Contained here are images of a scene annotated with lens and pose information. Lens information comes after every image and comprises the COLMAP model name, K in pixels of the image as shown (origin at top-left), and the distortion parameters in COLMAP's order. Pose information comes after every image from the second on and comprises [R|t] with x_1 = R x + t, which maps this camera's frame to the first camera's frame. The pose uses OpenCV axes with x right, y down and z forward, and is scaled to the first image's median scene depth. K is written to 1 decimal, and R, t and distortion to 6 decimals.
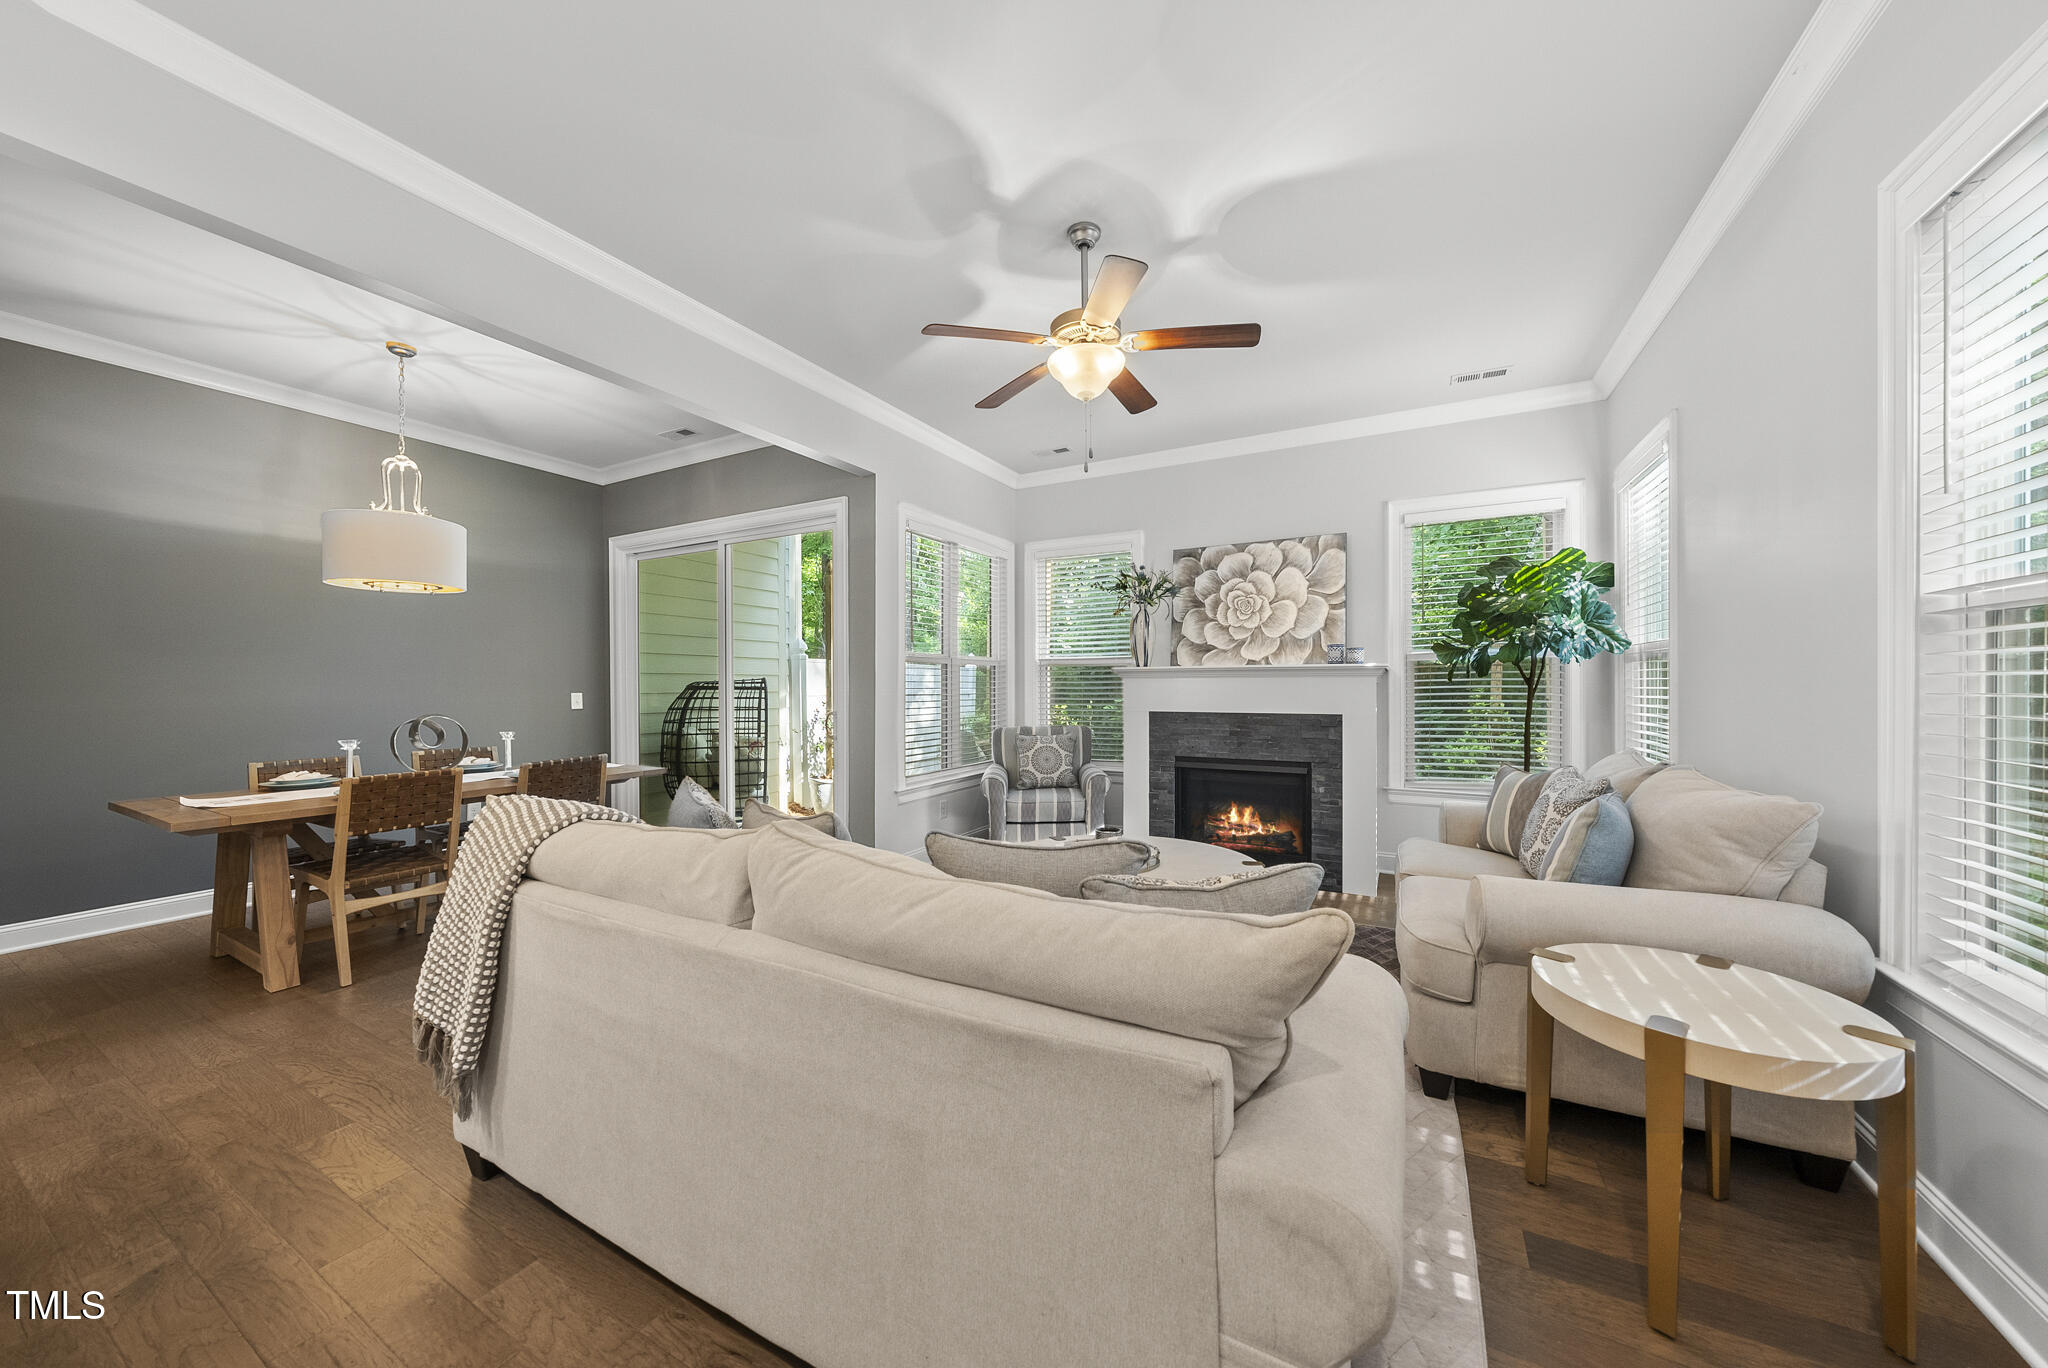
lens RADIAL K [[701.0, 0, 1024.9], [0, 701.0, 686.8], [0, 0, 1]] dist [-0.001450, -0.000248]
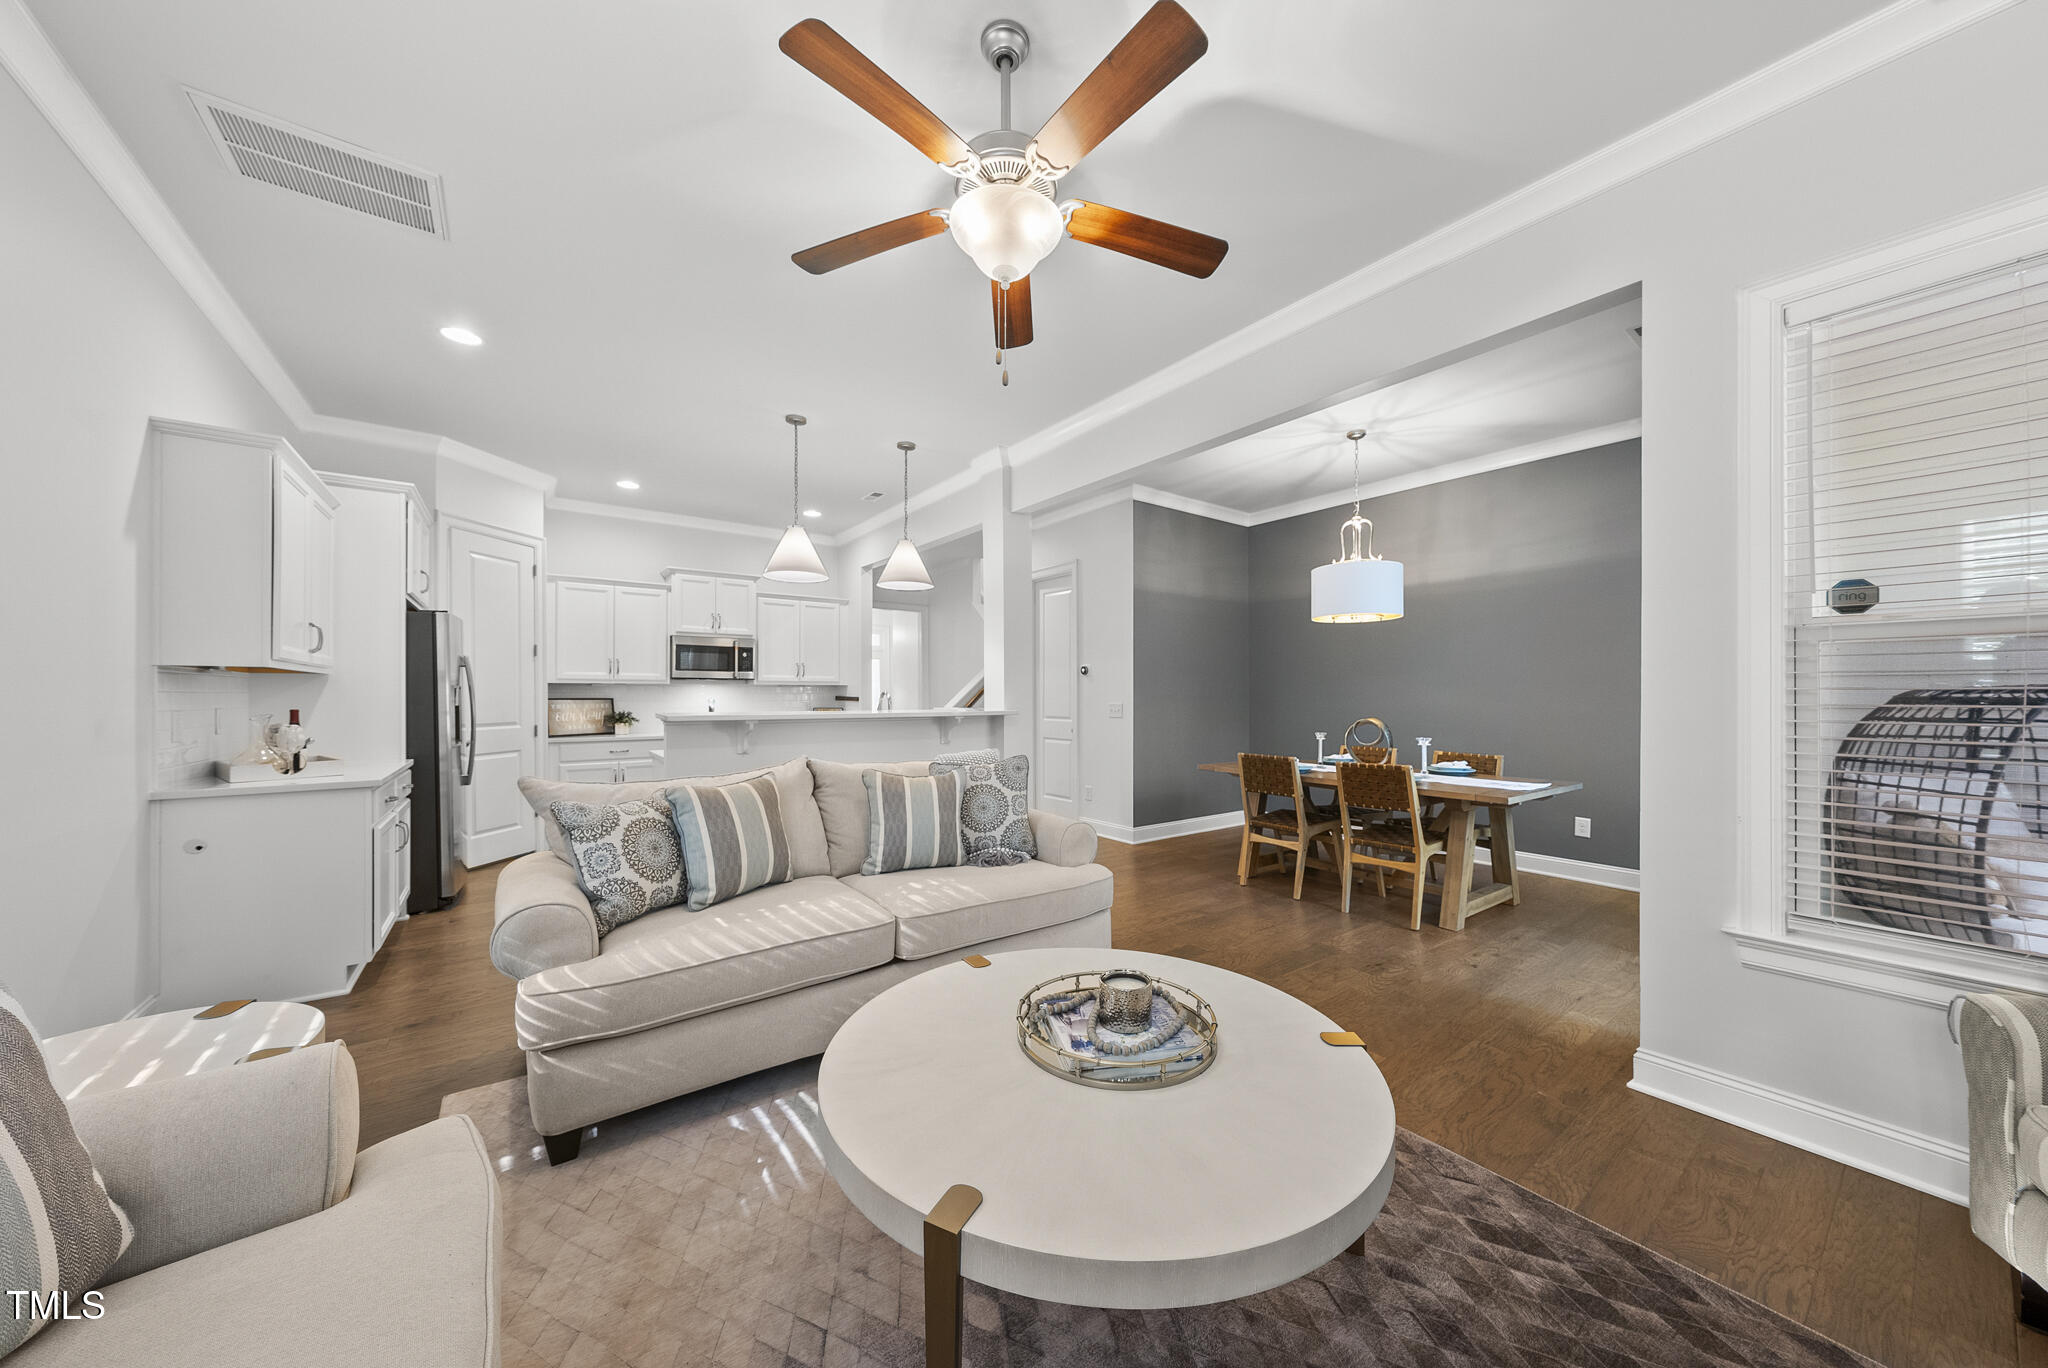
lens RADIAL K [[701.0, 0, 1024.9], [0, 701.0, 686.8], [0, 0, 1]] dist [-0.001450, -0.000248]
pose [[-0.419328, -0.006640, -0.907810, 0.480963], [-0.001962, 0.999978, -0.006408, -0.005627], [0.907833, -0.000905, -0.419332, 0.875917]]
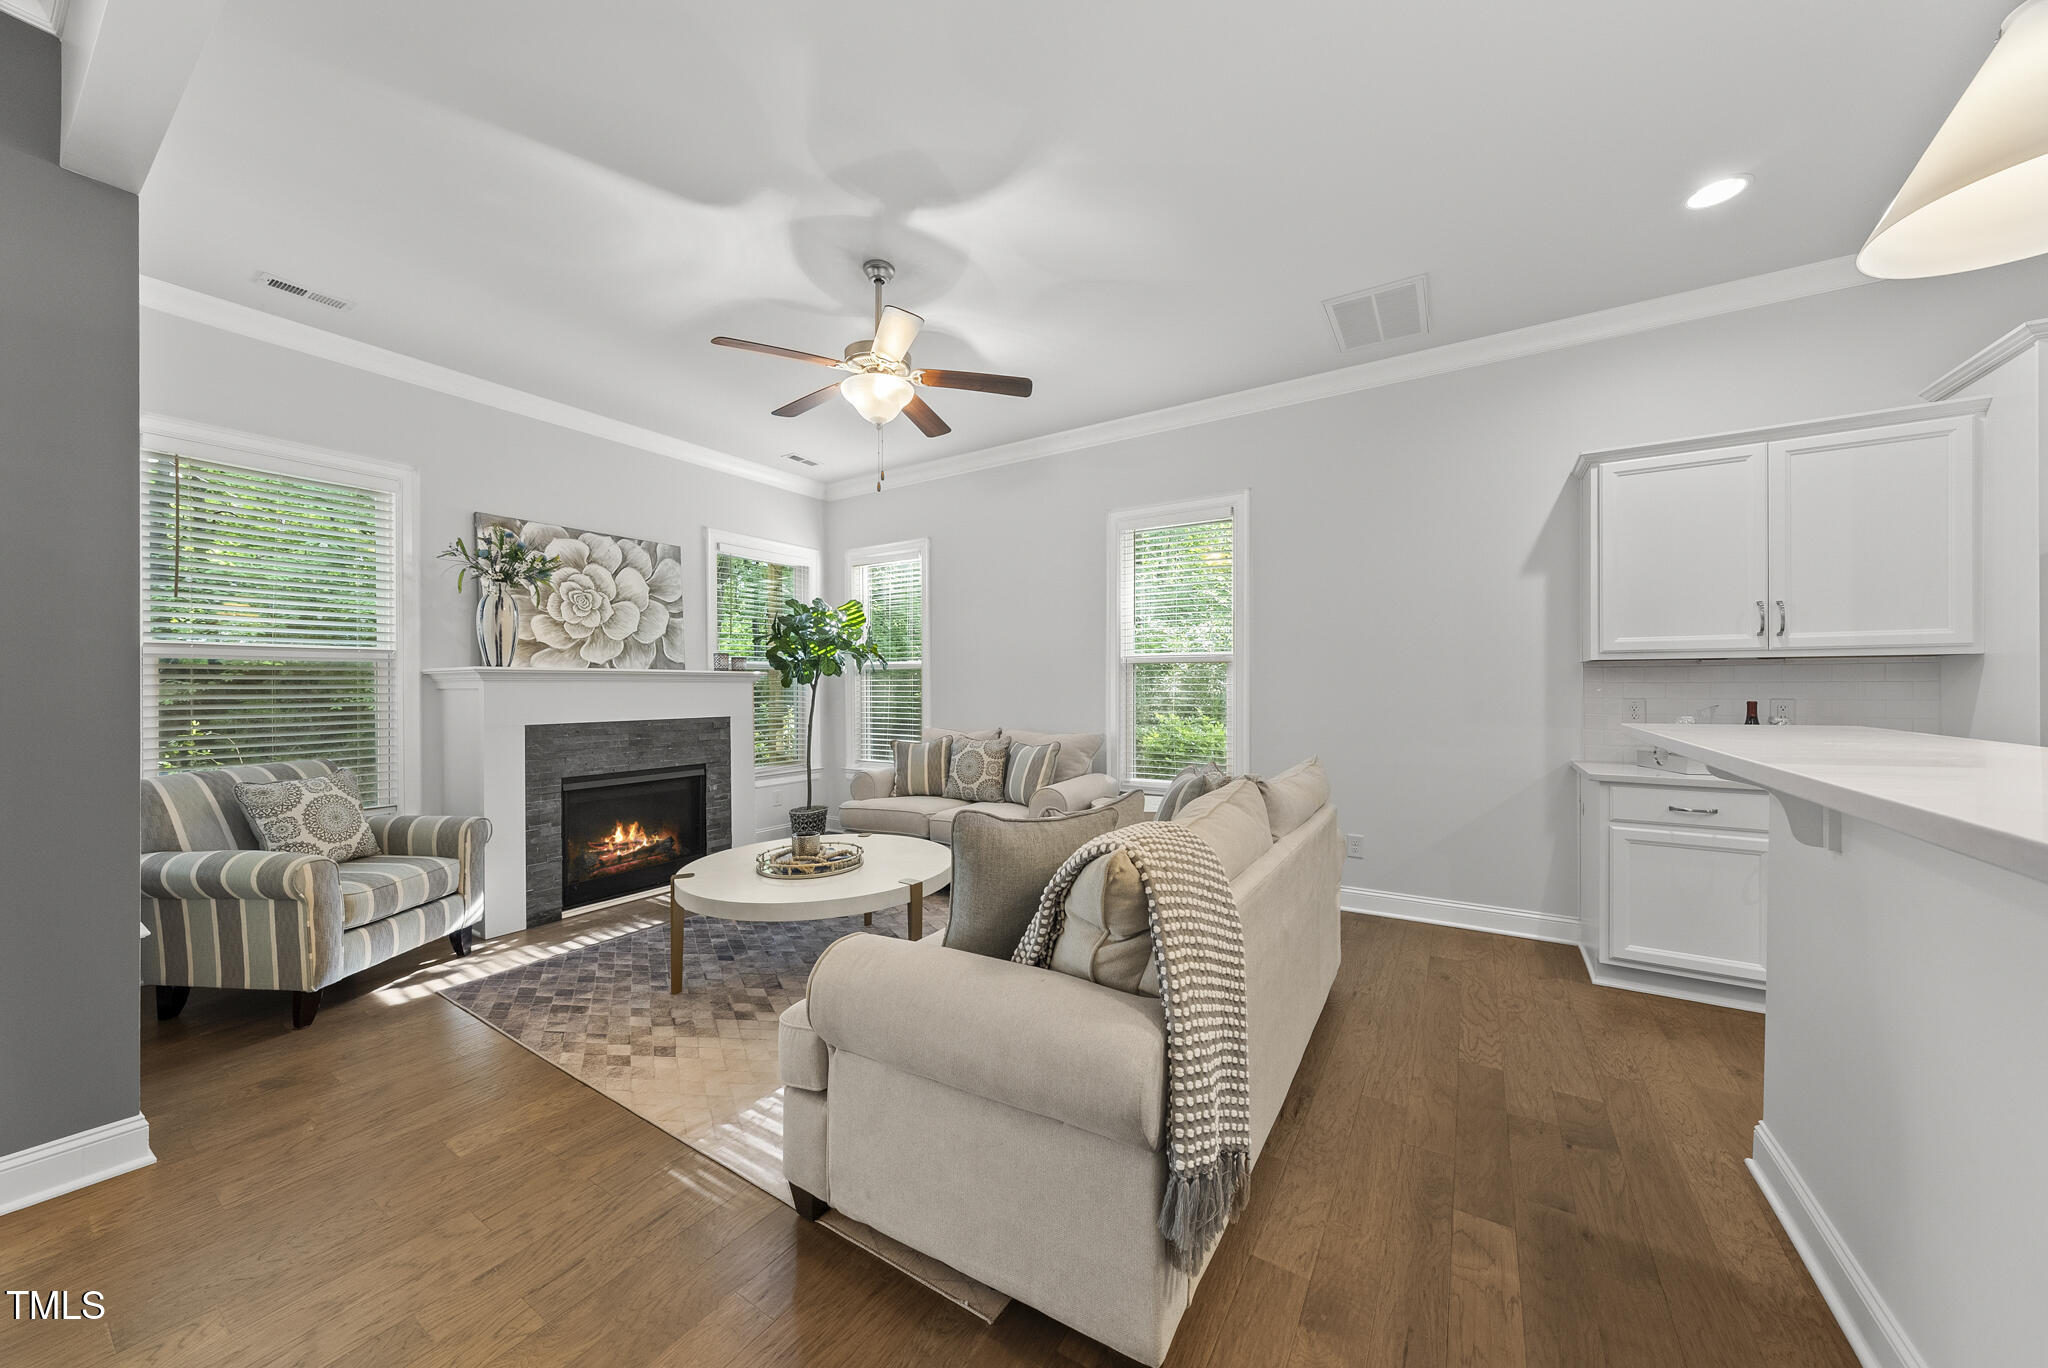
lens RADIAL K [[701.0, 0, 1024.9], [0, 701.0, 686.8], [0, 0, 1]] dist [-0.001450, -0.000248]
pose [[0.065947, 0.002998, 0.997819, -0.648330], [0.007050, 0.999969, -0.003470, -0.000658], [-0.997798, 0.007264, 0.065924, 0.472283]]
